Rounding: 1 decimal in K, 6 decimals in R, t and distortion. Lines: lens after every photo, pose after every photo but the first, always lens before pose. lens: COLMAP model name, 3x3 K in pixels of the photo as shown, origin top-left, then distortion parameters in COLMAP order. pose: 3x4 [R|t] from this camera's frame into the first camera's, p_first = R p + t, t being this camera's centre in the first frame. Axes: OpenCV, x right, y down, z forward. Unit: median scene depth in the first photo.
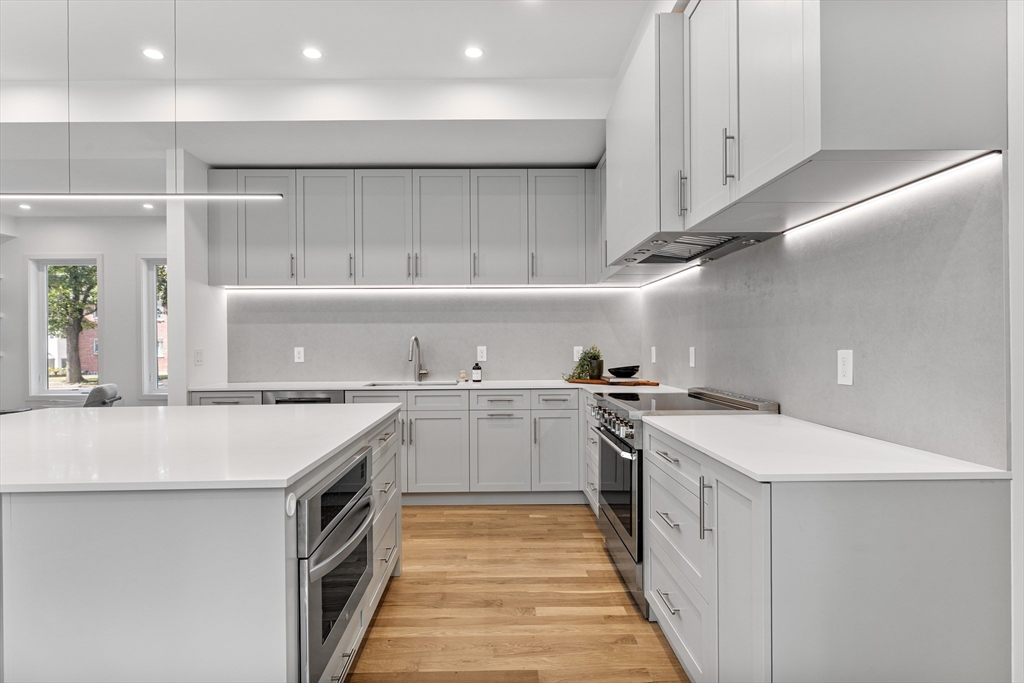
lens RADIAL K [[551.6, 0, 503.9], [0, 551.6, 343.4], [0, 0, 1]] dist [-0.003339, -0.000141]
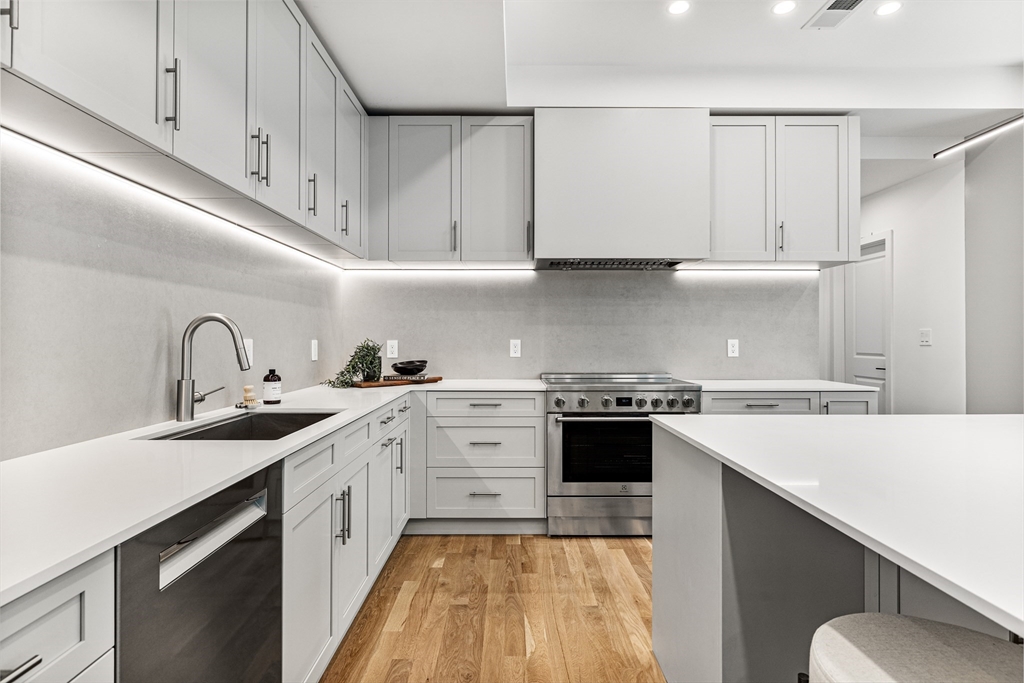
lens RADIAL K [[531.5, 0, 504.2], [0, 531.5, 335.7], [0, 0, 1]] dist [-0.004026, 0.004251]
pose [[0.019587, 0.008887, 0.999769, -0.723392], [-0.001138, 0.999960, -0.008866, 0.008851], [-0.999808, -0.000964, 0.019596, 0.970394]]
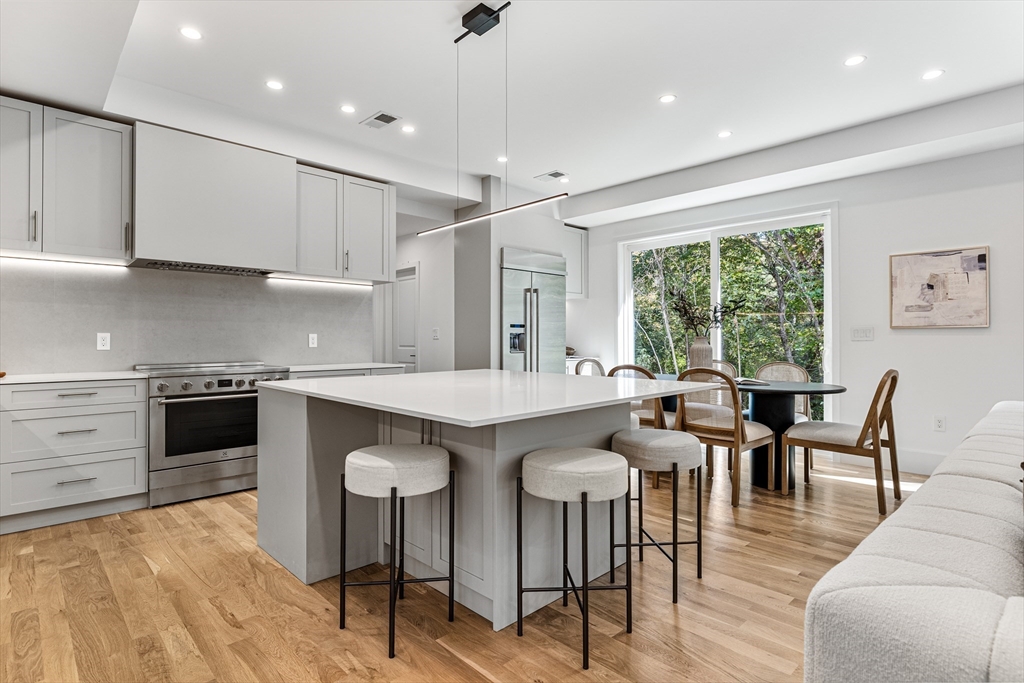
lens RADIAL K [[531.5, 0, 513.7], [0, 531.5, 334.3], [0, 0, 1]] dist [-0.004026, 0.004251]
pose [[-0.680519, 0.012853, 0.732618, -1.022849], [0.003867, 0.999895, -0.013950, 0.028324], [-0.732720, -0.006660, -0.680497, 1.092439]]
